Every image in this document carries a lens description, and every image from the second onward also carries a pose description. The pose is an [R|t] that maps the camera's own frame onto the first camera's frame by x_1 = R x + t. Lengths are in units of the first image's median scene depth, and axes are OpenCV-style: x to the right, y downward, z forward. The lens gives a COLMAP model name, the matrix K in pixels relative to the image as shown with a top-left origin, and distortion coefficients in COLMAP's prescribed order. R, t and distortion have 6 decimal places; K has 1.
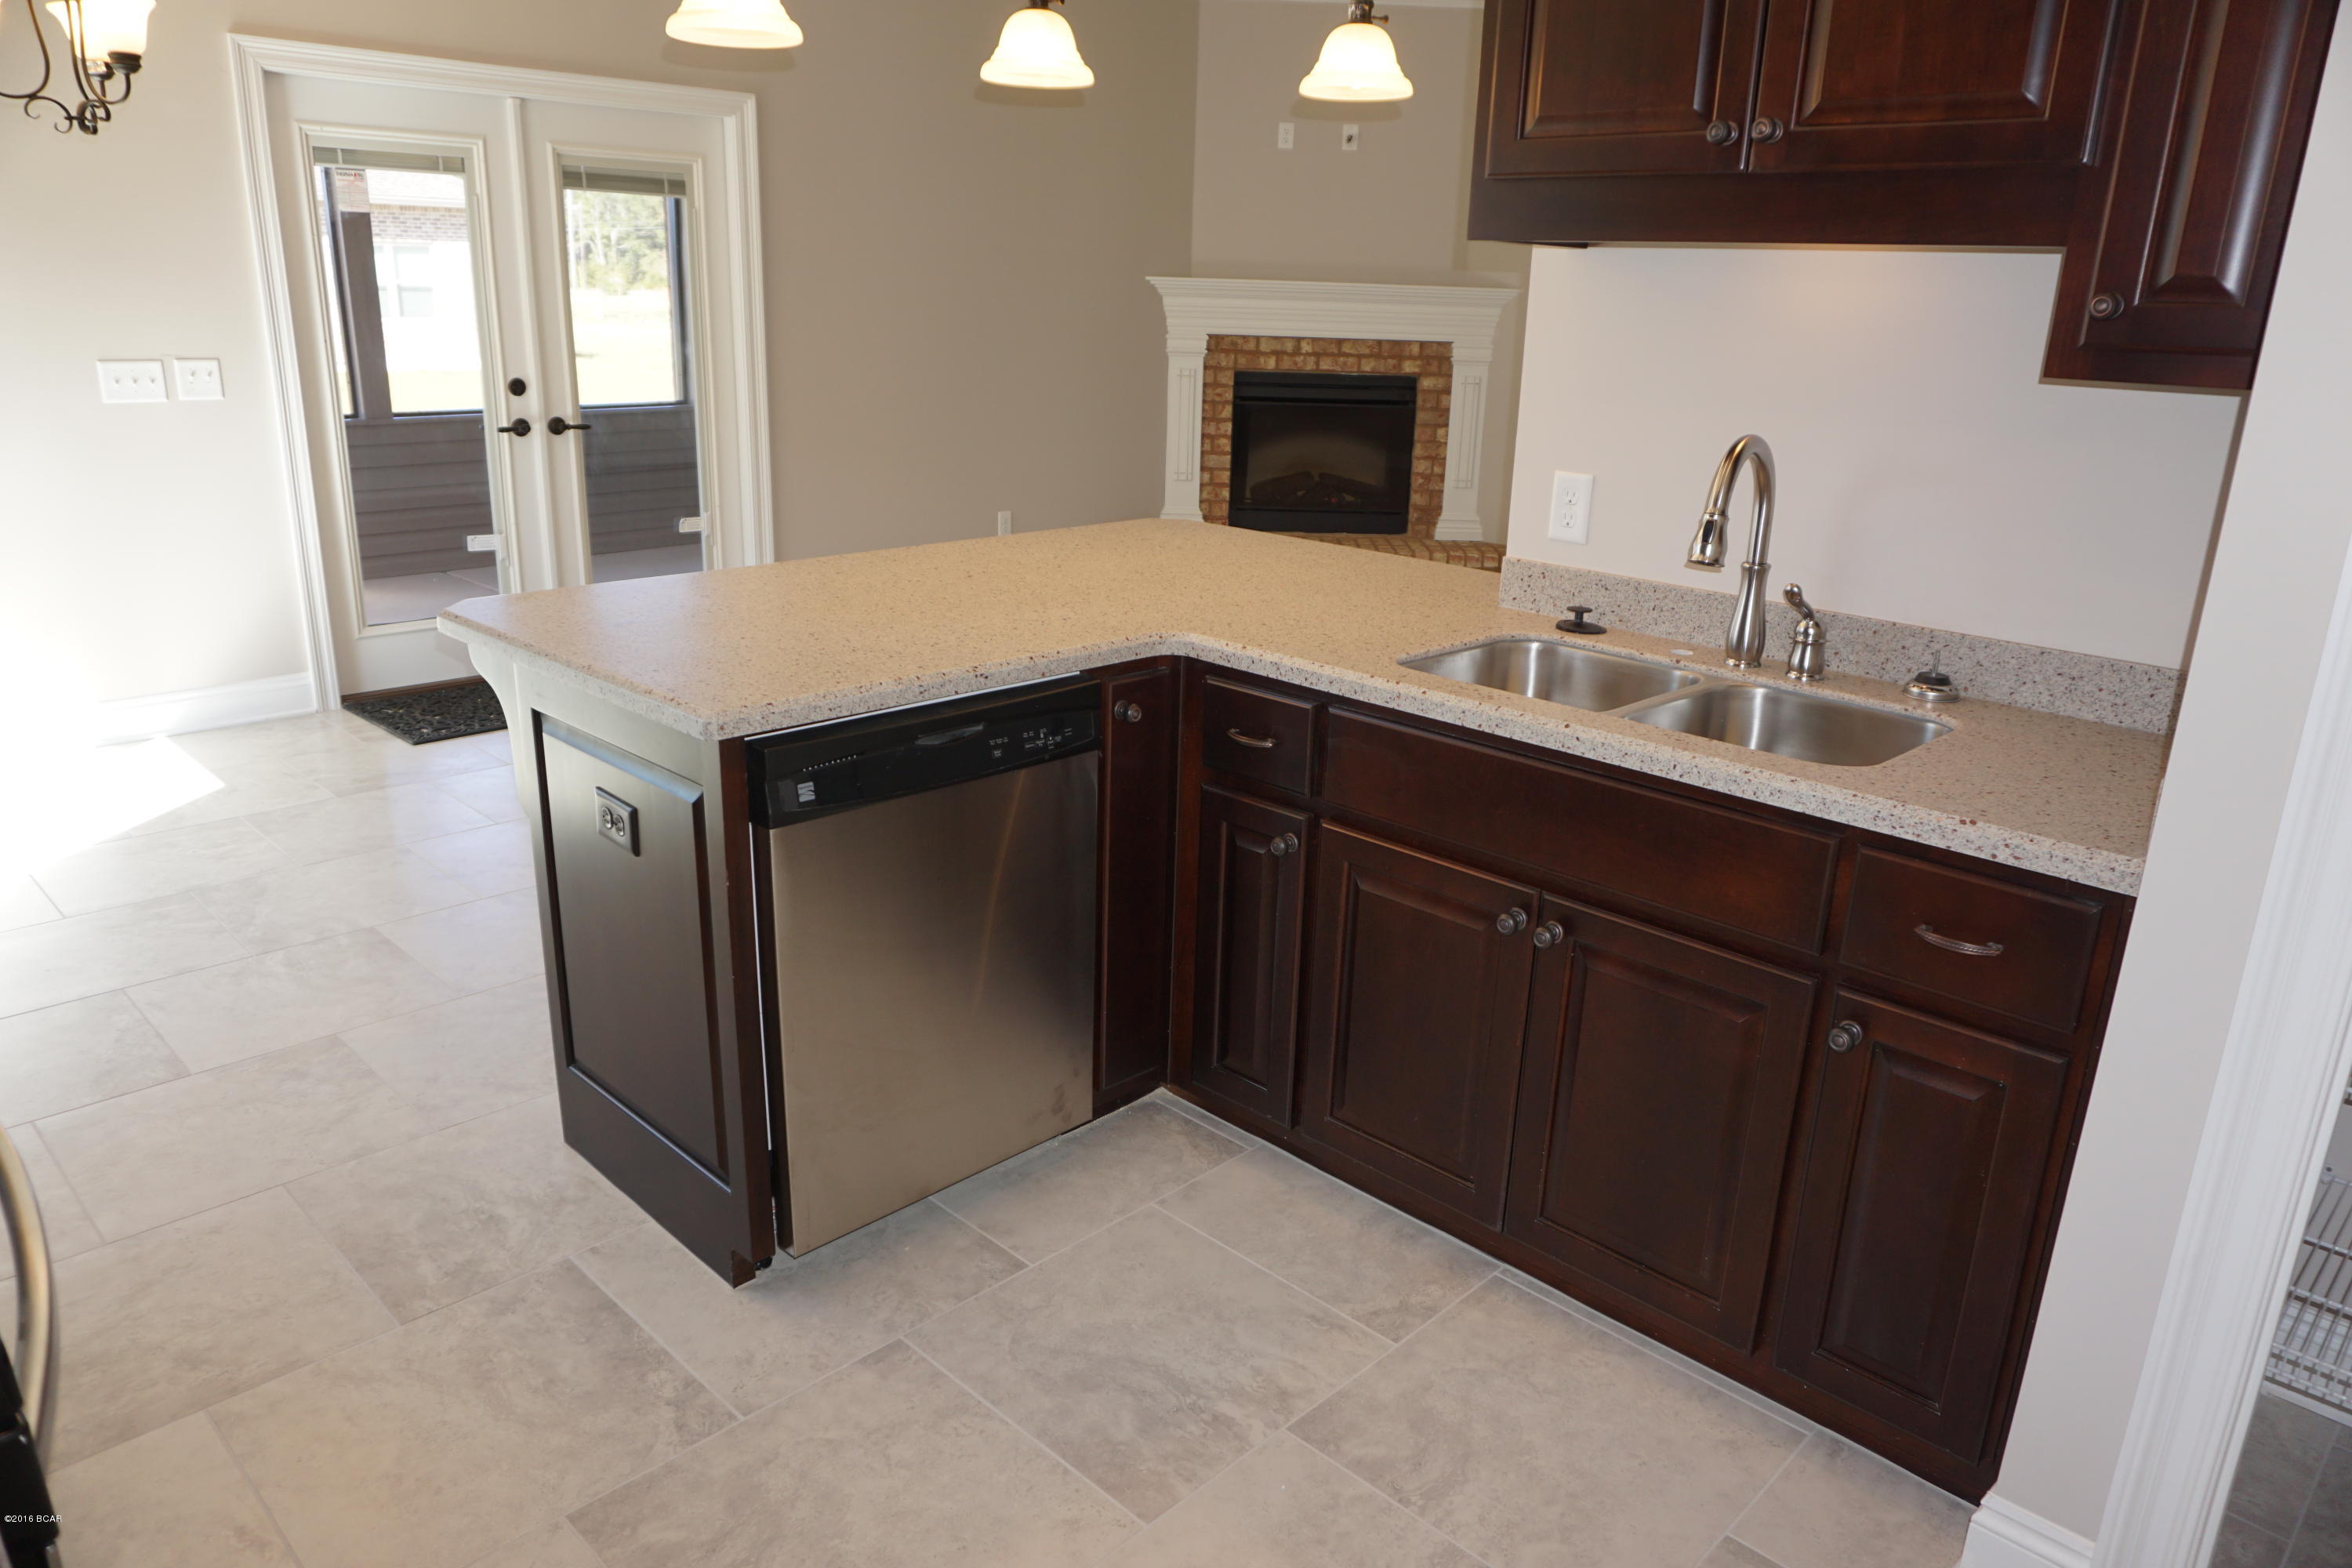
lens RADIAL K [[1565.9, 0, 1176.0], [0, 1565.9, 784.0], [0, 0, 1]] dist [-0.055138, -0.000395]
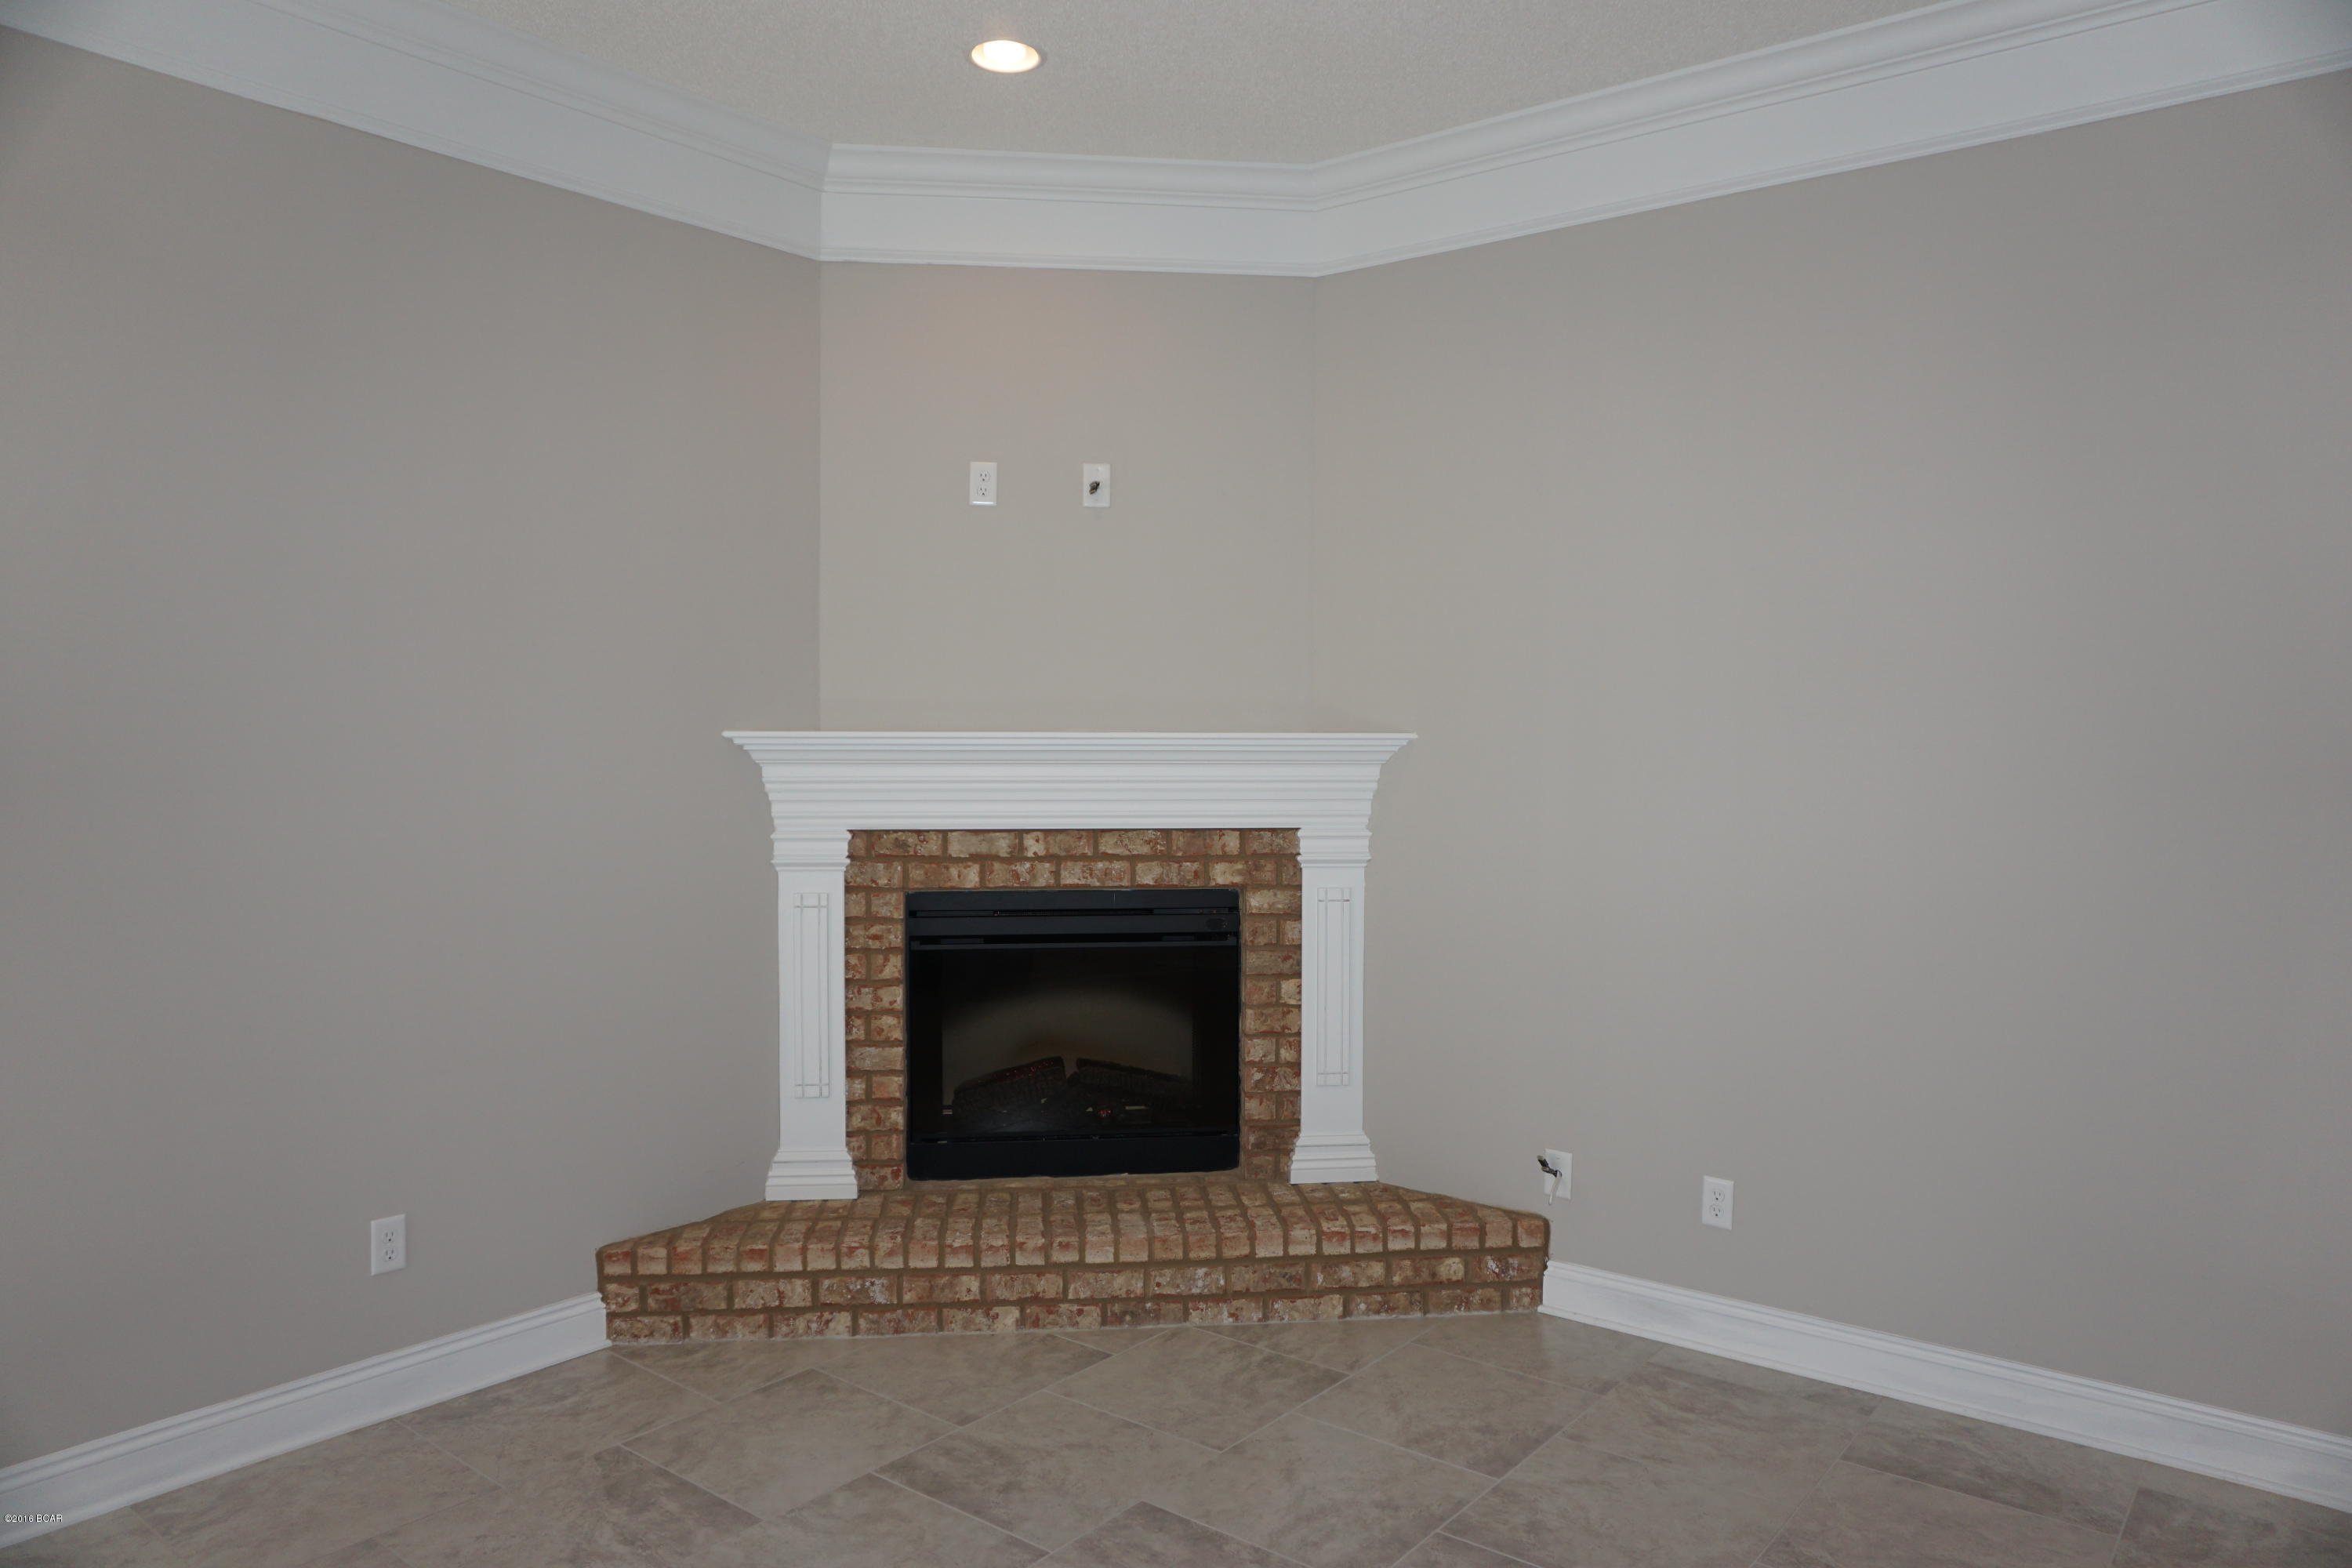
lens RADIAL K [[1565.9, 0, 1176.0], [0, 1565.9, 784.0], [0, 0, 1]] dist [-0.055138, -0.000395]
pose [[0.995310, -0.030254, 0.091884, 0.082717], [0.053998, 0.961842, -0.268225, -0.150019], [-0.080263, 0.271928, 0.958964, 0.459441]]
